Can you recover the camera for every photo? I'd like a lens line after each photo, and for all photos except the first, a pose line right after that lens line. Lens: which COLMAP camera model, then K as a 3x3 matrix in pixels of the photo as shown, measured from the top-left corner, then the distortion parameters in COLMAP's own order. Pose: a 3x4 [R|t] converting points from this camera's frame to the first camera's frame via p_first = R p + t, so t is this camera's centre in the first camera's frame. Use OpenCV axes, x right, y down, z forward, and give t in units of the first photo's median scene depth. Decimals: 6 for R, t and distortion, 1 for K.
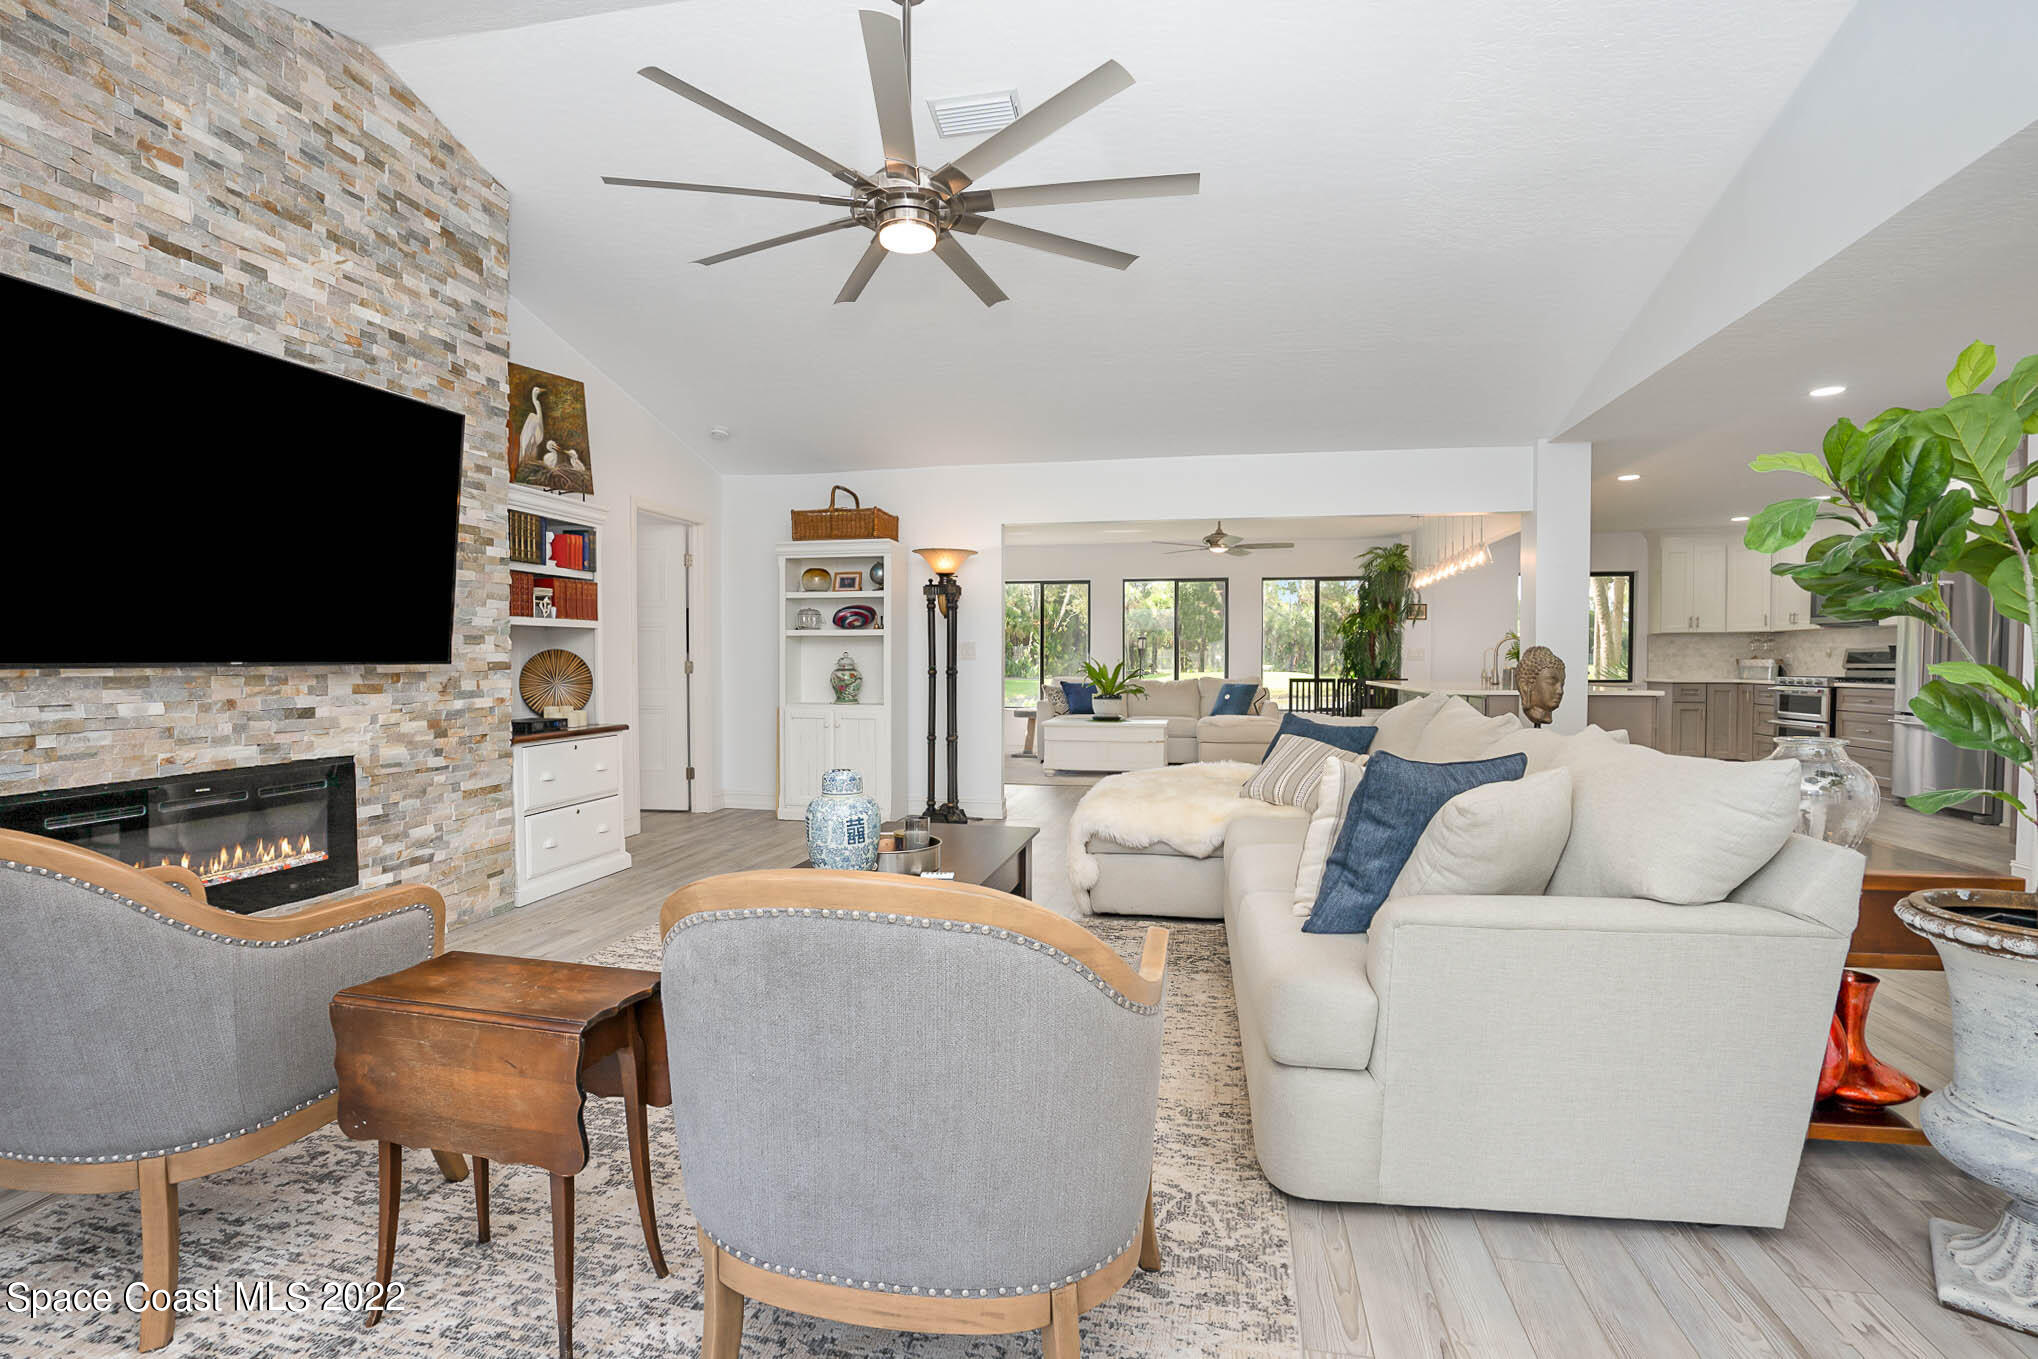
lens RADIAL K [[969.0, 0, 1020.3], [0, 969.0, 692.2], [0, 0, 1]] dist [-0.056379, 0.024451]
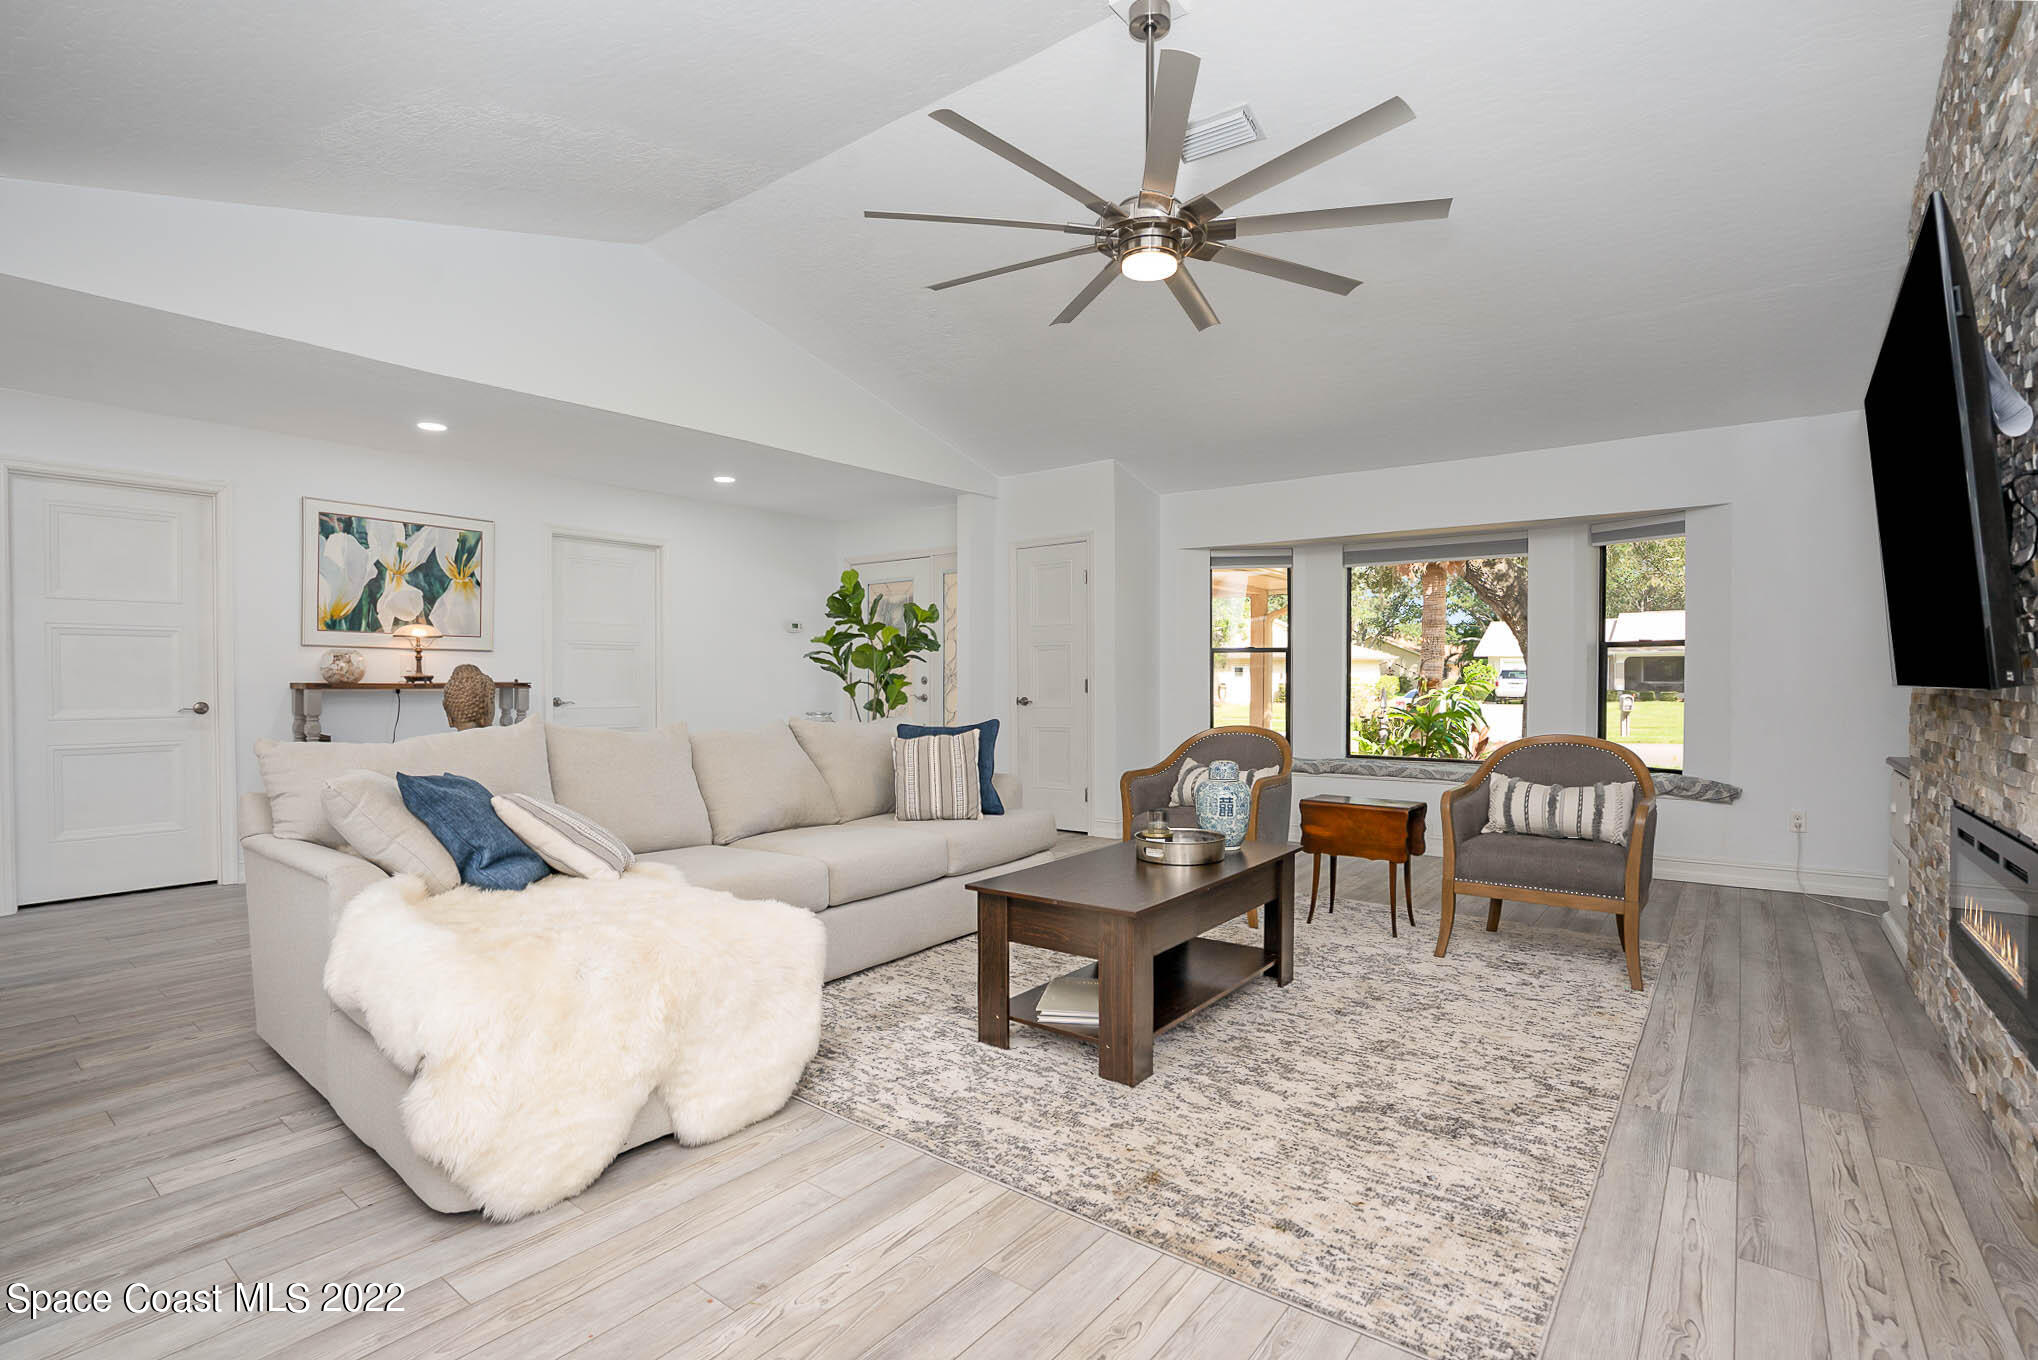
lens RADIAL K [[957.3, 0, 1020.3], [0, 957.3, 688.1], [0, 0, 1]] dist [-0.052508, 0.019839]
pose [[-0.901111, -0.005376, 0.433555, -0.200126], [0.014502, 0.998990, 0.042529, -0.032628], [-0.433345, 0.044611, -0.900123, 0.923892]]
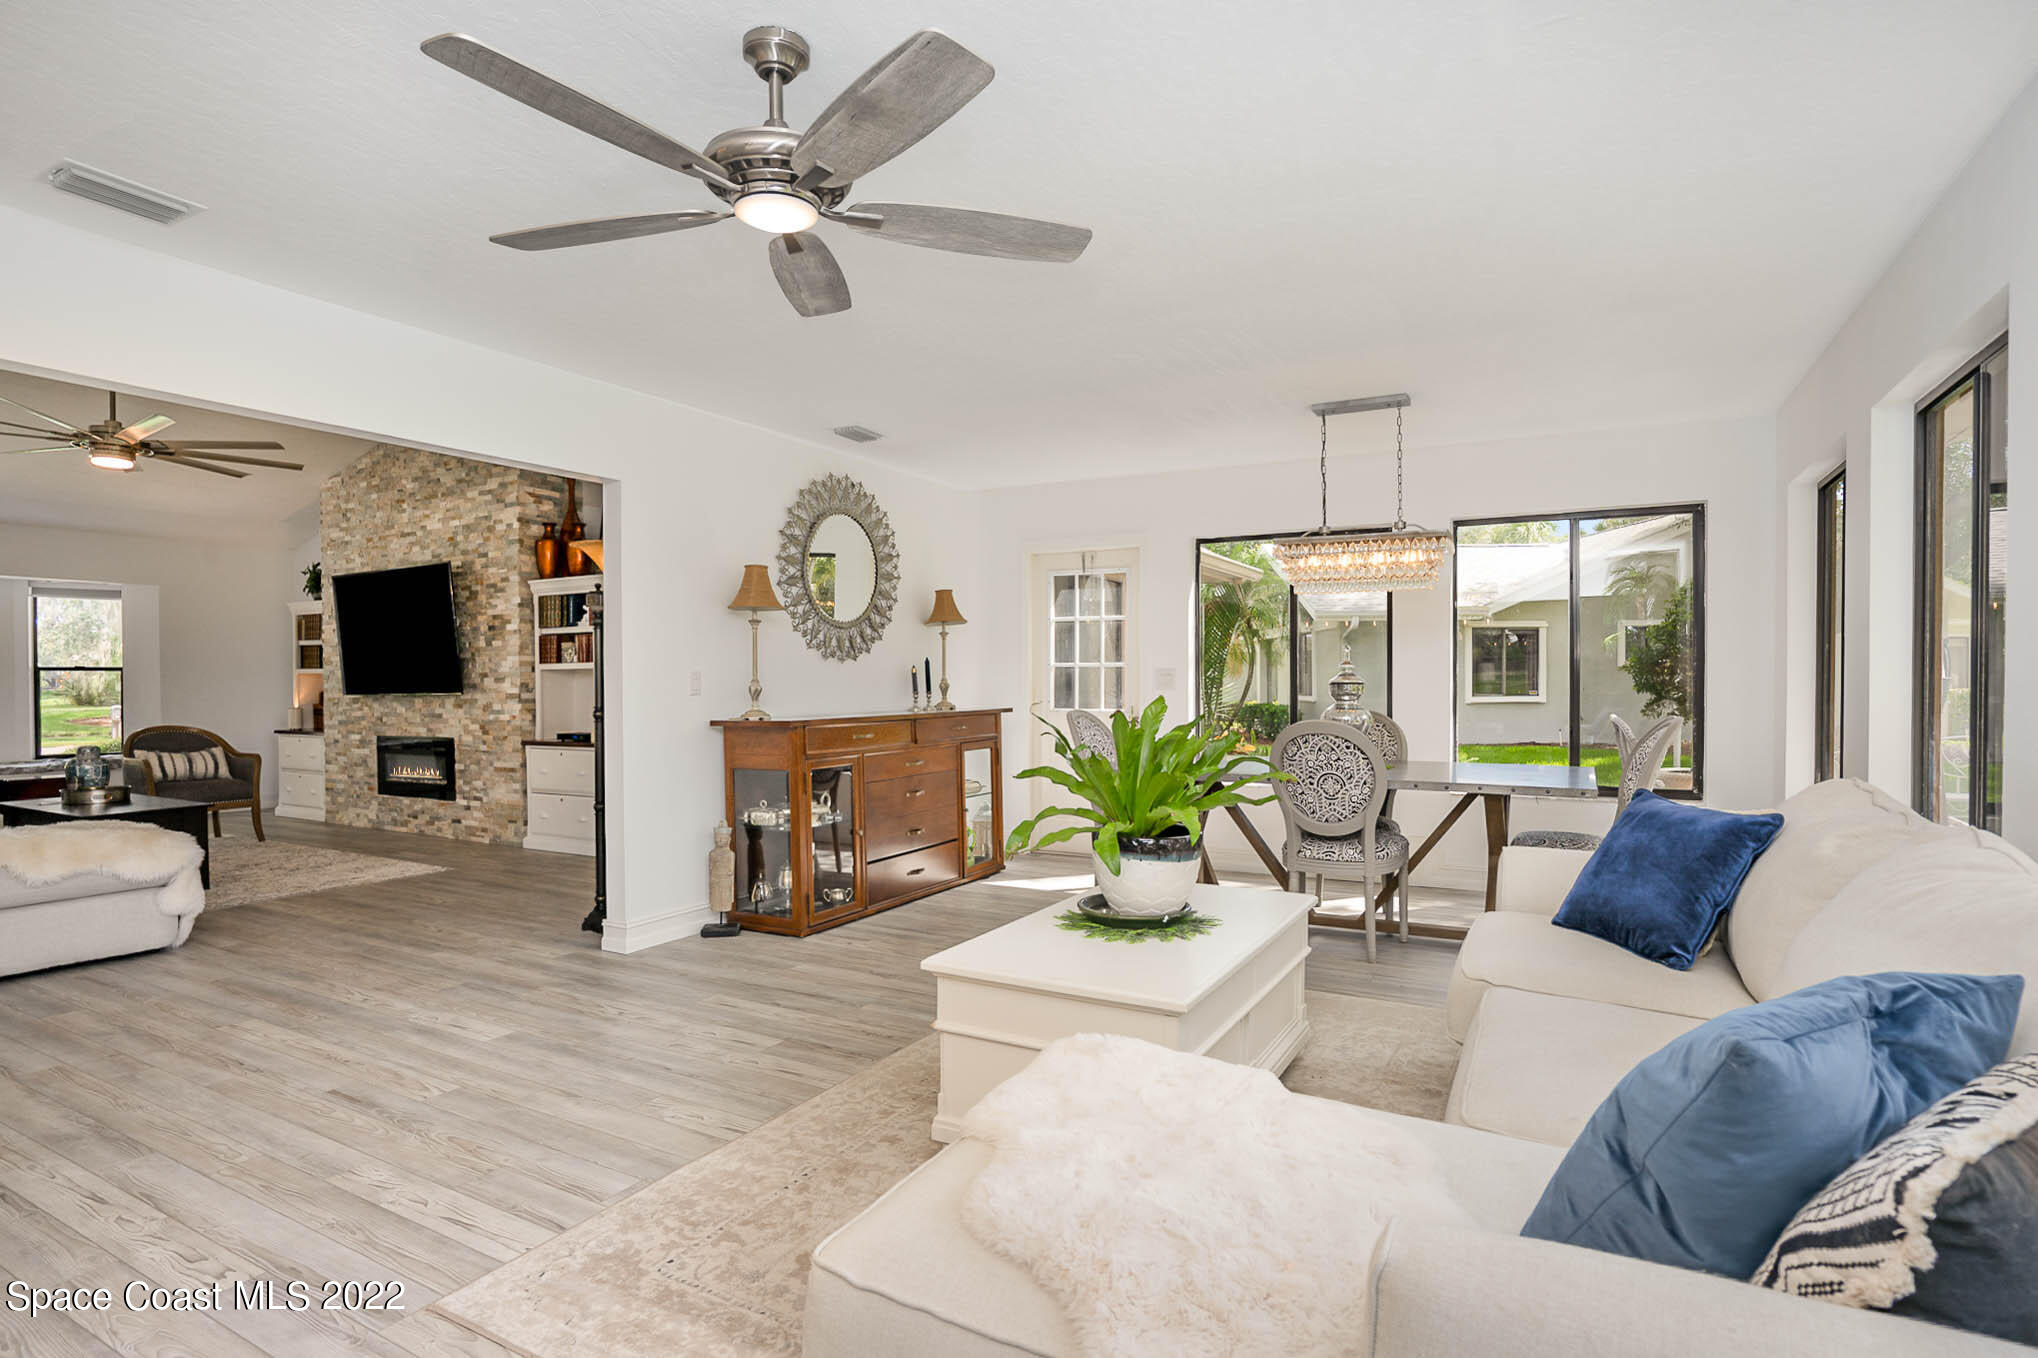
lens RADIAL K [[1023.8, 0, 1022.9], [0, 1023.8, 696.2], [0, 0, 1]] dist [-0.058097, 0.028889]
pose [[-0.295920, 0.019124, -0.955021, 0.539933], [-0.025887, 0.999272, 0.028032, -0.062178], [0.954862, 0.033018, -0.295210, 1.482391]]
